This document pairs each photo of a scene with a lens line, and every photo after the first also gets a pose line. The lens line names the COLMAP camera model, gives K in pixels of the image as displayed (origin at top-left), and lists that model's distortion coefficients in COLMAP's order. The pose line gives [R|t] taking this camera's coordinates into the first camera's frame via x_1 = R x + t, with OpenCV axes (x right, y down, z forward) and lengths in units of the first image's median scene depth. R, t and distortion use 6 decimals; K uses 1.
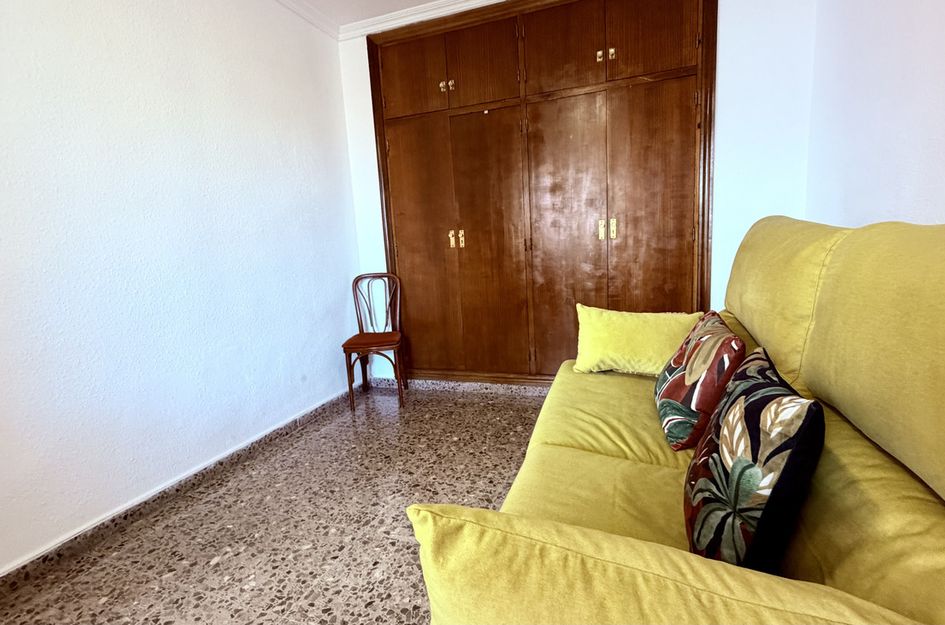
lens RADIAL K [[442.6, 0, 471.9], [0, 442.6, 314.9], [0, 0, 1]] dist [-0.002666, 0.000614]
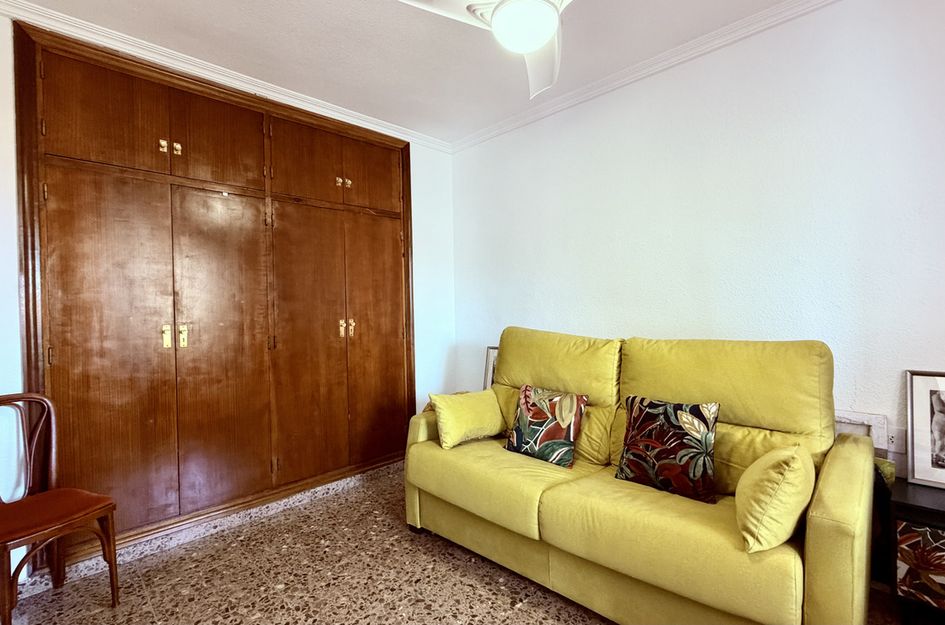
lens RADIAL K [[442.6, 0, 471.9], [0, 442.6, 314.9], [0, 0, 1]] dist [-0.002666, 0.000614]
pose [[0.432784, 0.040135, 0.900604, -0.616124], [0.138040, 0.984277, -0.110199, -0.065908], [-0.890866, 0.172011, 0.420439, 0.268113]]
